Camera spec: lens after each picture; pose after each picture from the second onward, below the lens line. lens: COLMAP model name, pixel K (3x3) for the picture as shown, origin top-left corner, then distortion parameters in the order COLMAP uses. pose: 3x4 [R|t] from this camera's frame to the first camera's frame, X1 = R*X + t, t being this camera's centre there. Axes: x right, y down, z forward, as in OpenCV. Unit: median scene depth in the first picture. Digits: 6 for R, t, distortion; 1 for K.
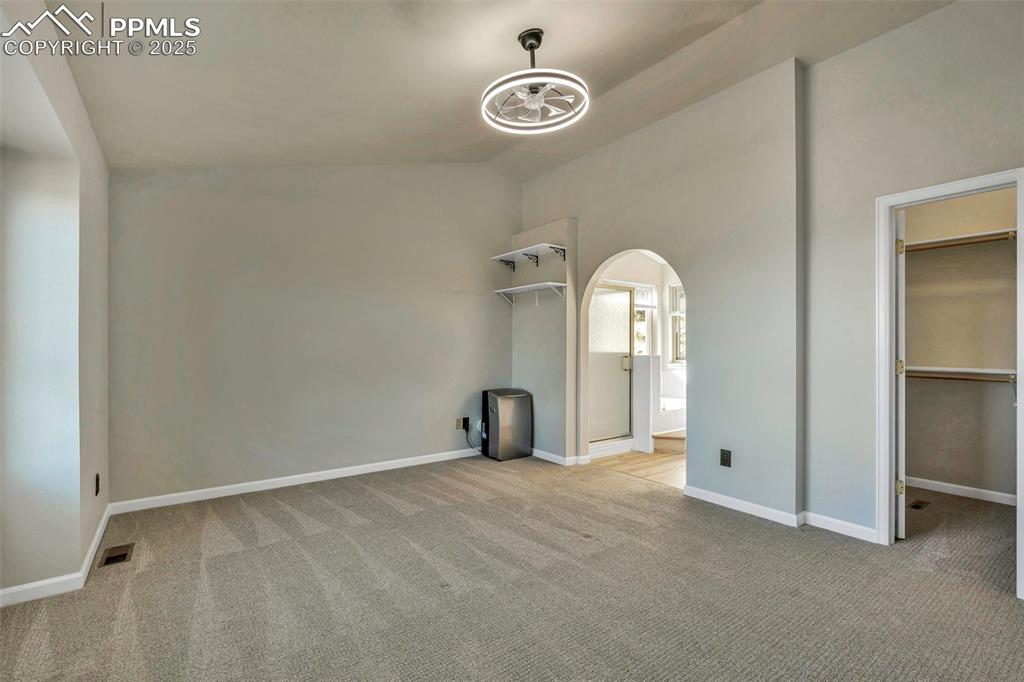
lens RADIAL K [[455.8, 0, 509.6], [0, 455.8, 347.4], [0, 0, 1]] dist [-0.039145, -0.000447]
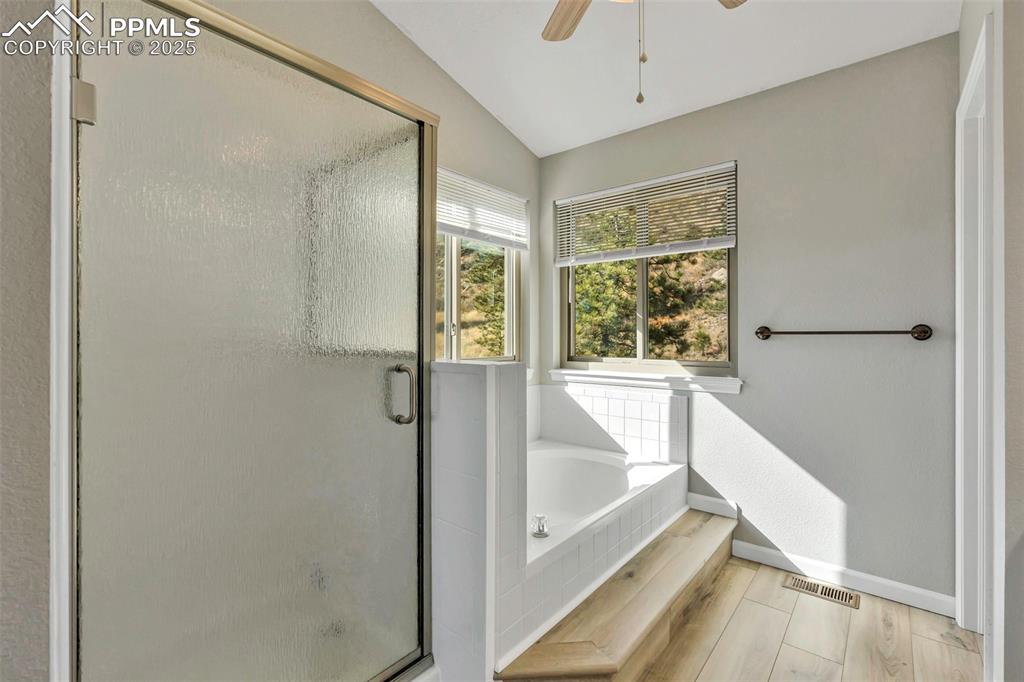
lens RADIAL K [[456.4, 0, 509.5], [0, 456.4, 334.9], [0, 0, 1]] dist [-0.003215, -0.000195]
pose [[0.969384, -0.000060, 0.245550, 0.192400], [0.000494, 0.999998, -0.001705, 0.002015], [-0.245550, 0.001774, 0.969382, 0.556394]]
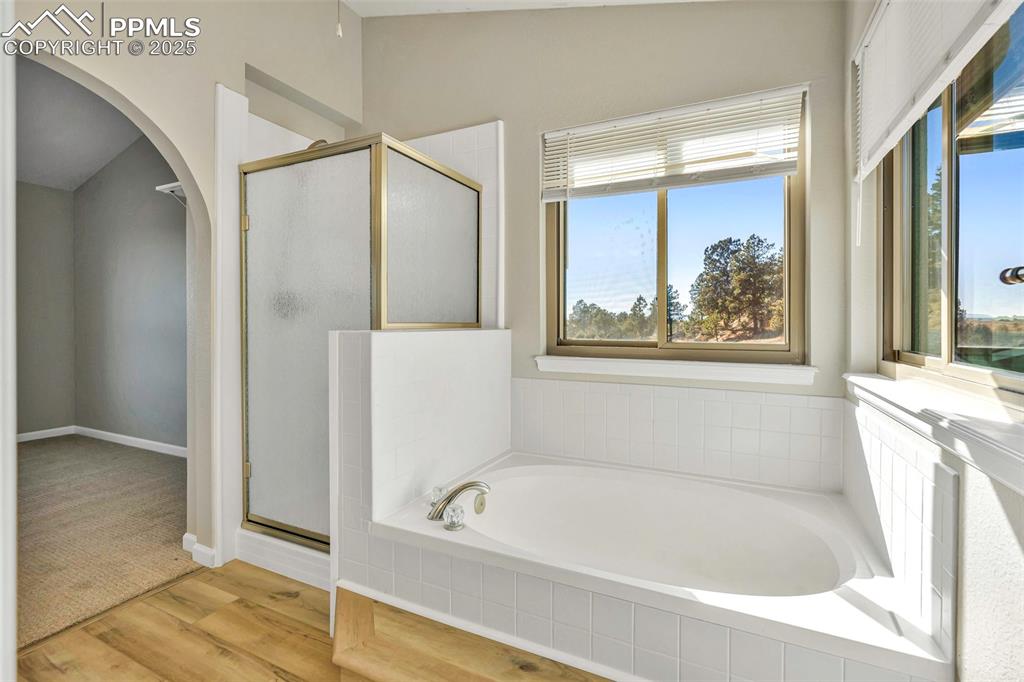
lens RADIAL K [[456.4, 0, 509.5], [0, 456.4, 334.9], [0, 0, 1]] dist [-0.003215, -0.000195]
pose [[0.473041, 0.028295, -0.880586, 0.482818], [0.003784, 0.999410, 0.034145, 0.005094], [0.881032, -0.019484, 0.472655, 0.712539]]
